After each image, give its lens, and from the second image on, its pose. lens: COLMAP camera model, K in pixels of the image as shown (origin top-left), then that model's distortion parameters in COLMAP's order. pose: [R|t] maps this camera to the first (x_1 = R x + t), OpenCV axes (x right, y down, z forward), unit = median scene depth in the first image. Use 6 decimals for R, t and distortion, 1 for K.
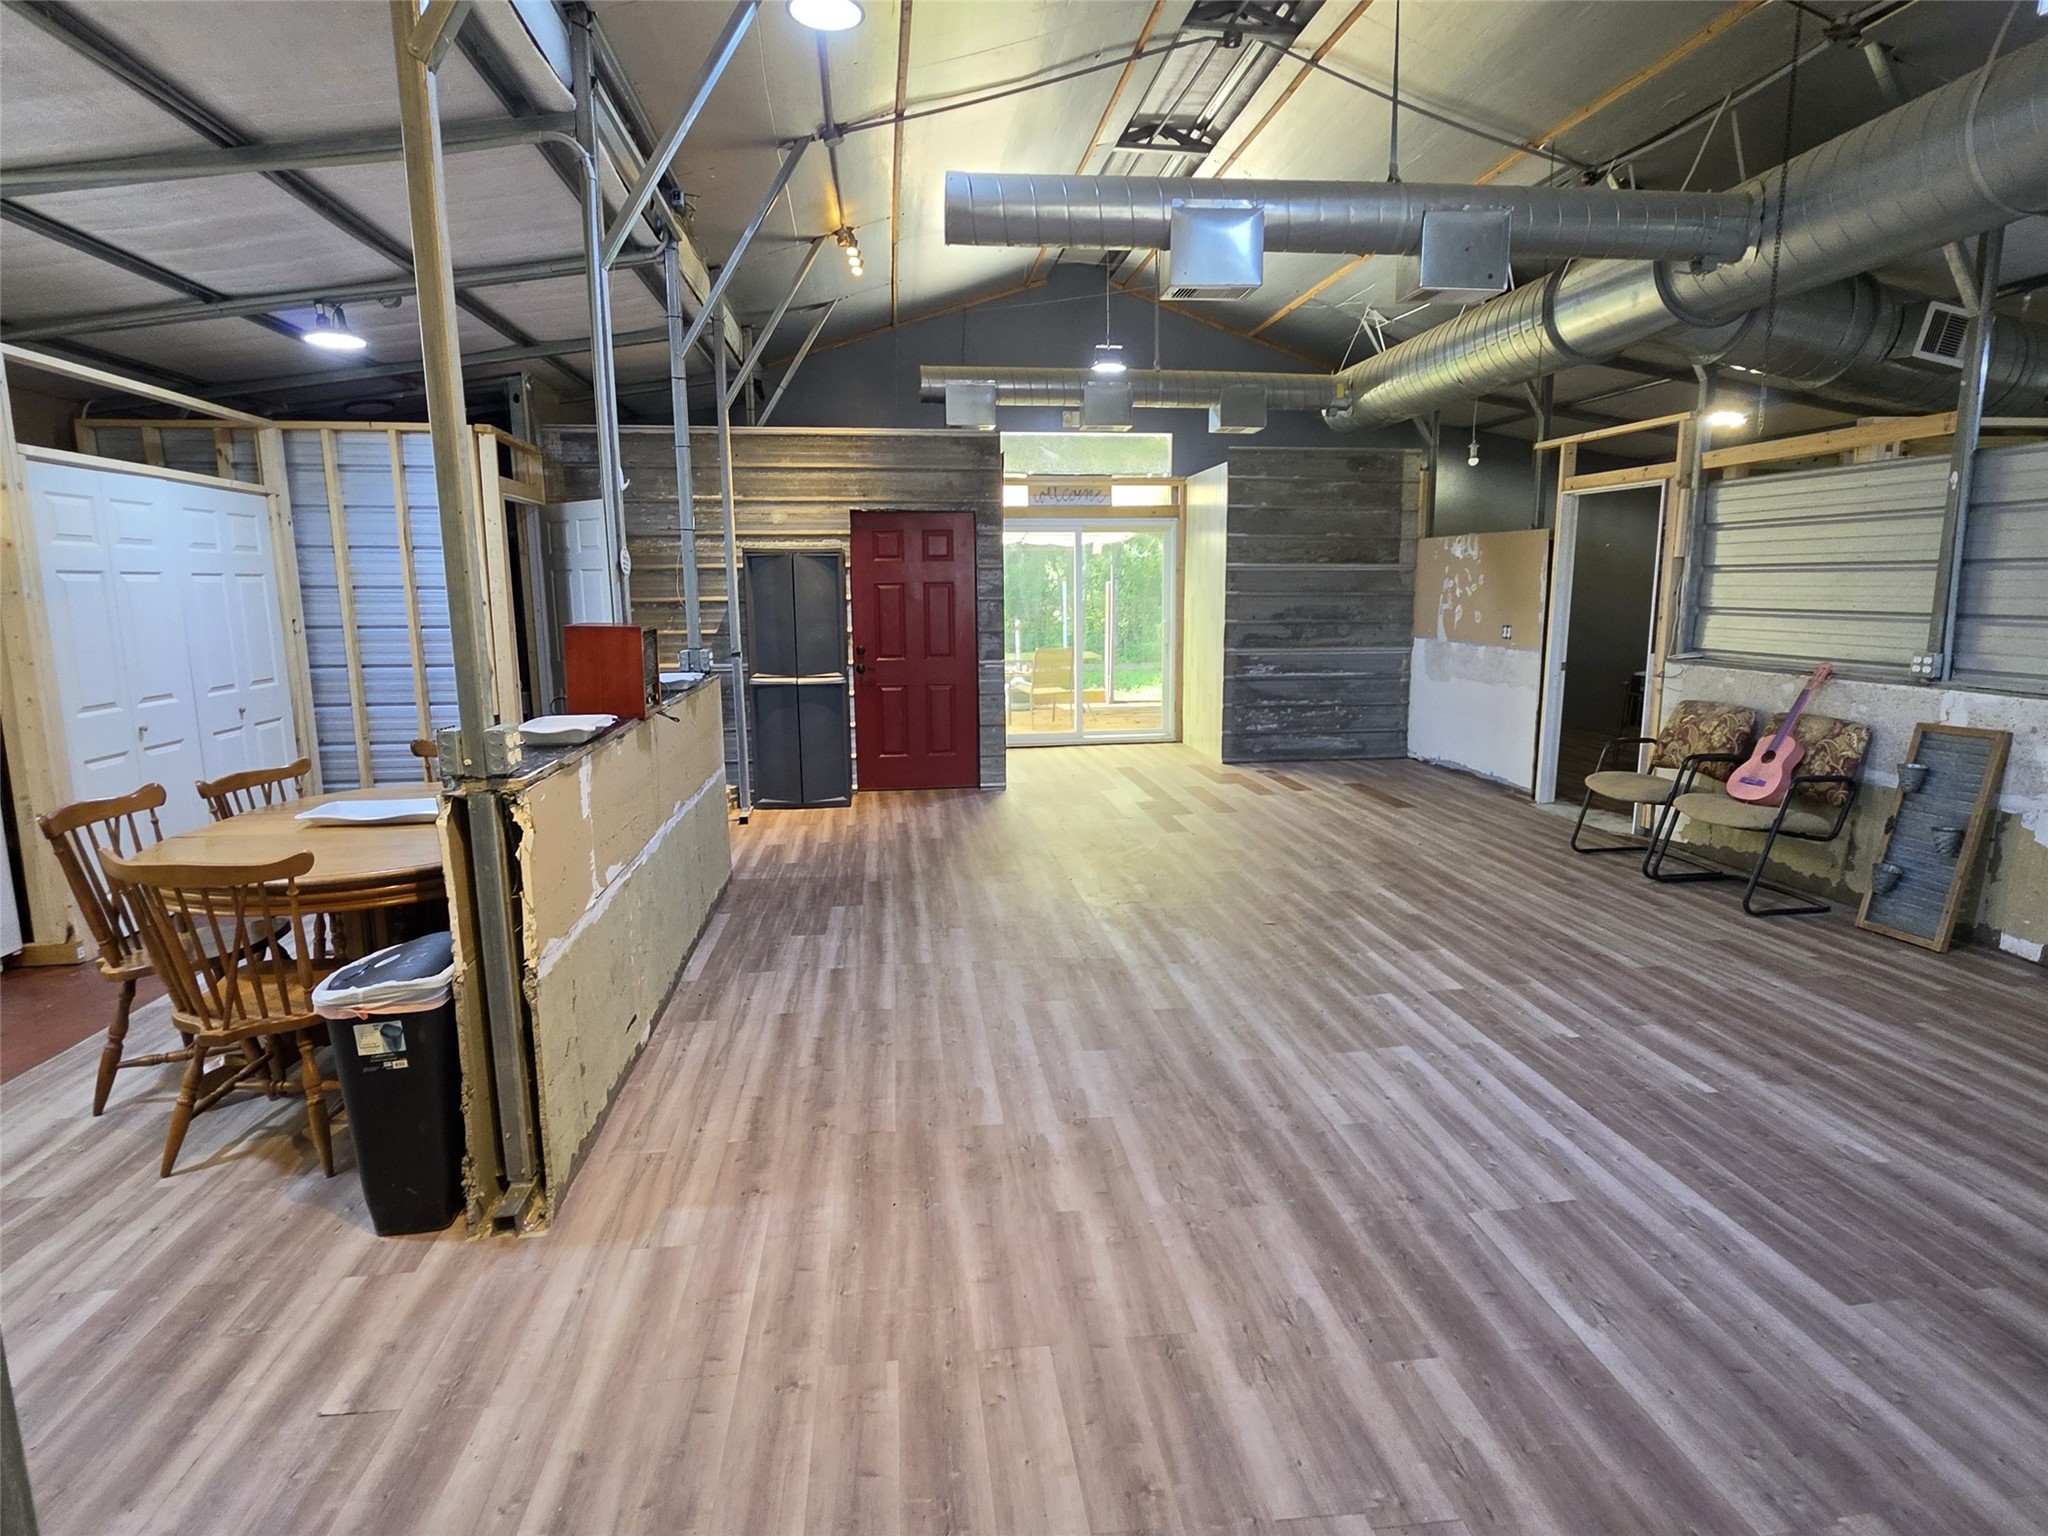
lens RADIAL K [[1085.0, 0, 1047.8], [0, 1085.0, 765.2], [0, 0, 1]] dist [-0.003848, -0.000609]
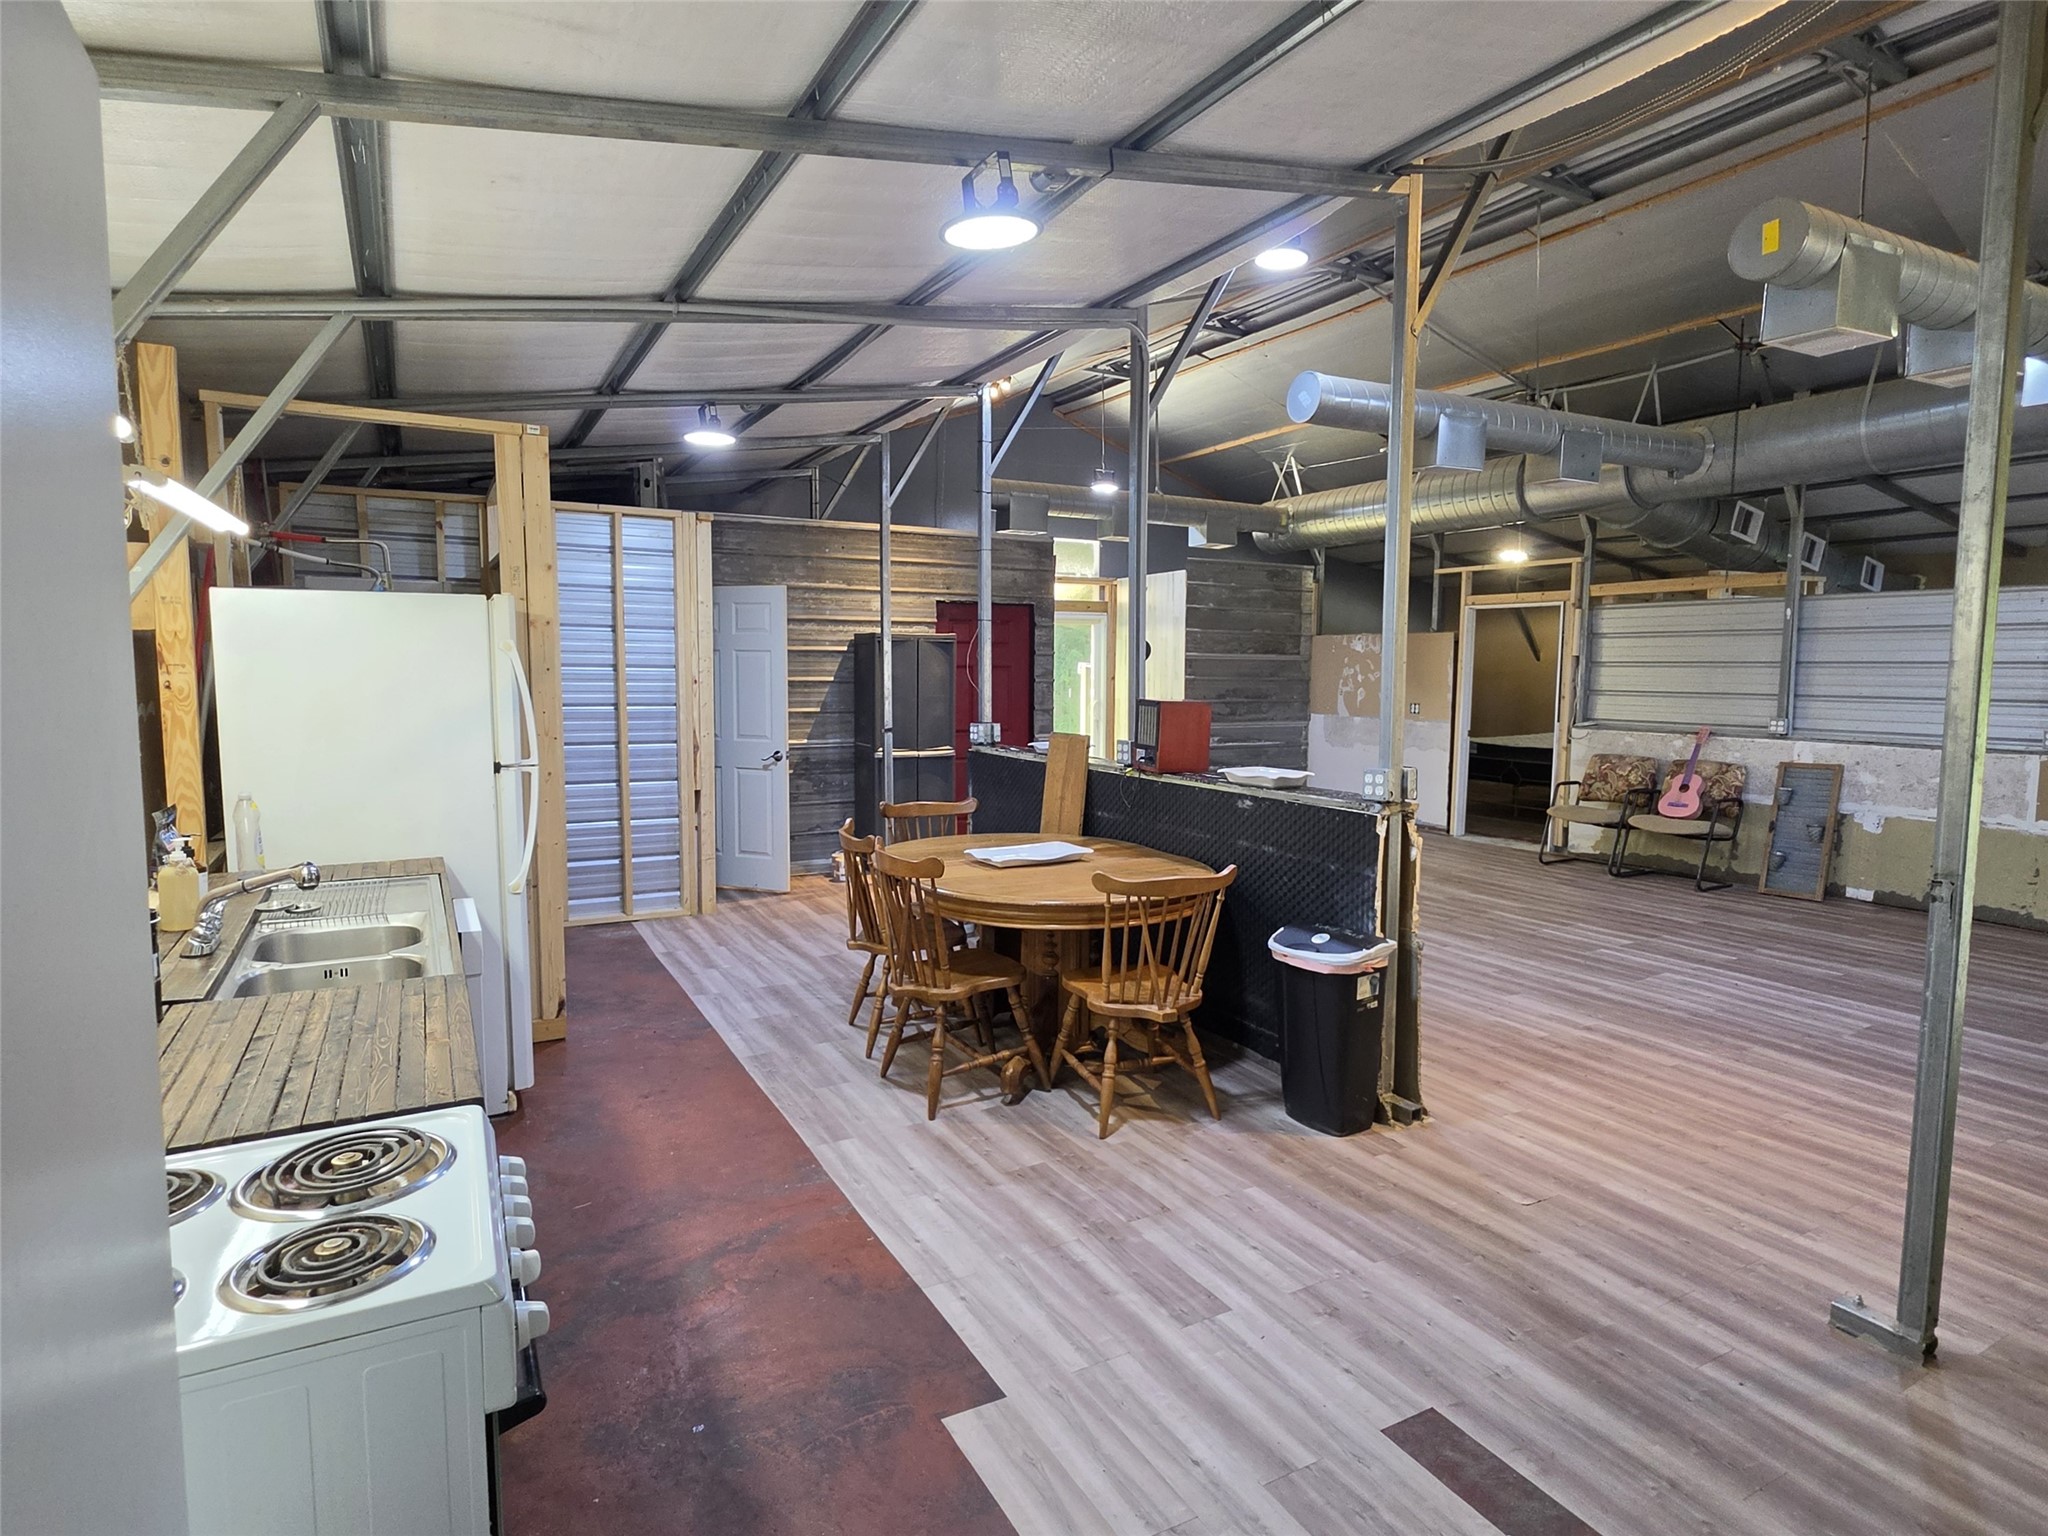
lens RADIAL K [[1085.0, 0, 1047.8], [0, 1085.0, 765.2], [0, 0, 1]] dist [-0.003848, -0.000609]
pose [[0.932172, -0.020904, 0.361412, -0.653758], [0.047863, 0.996684, -0.065803, 0.015878], [-0.358838, 0.078638, 0.930081, -0.085381]]
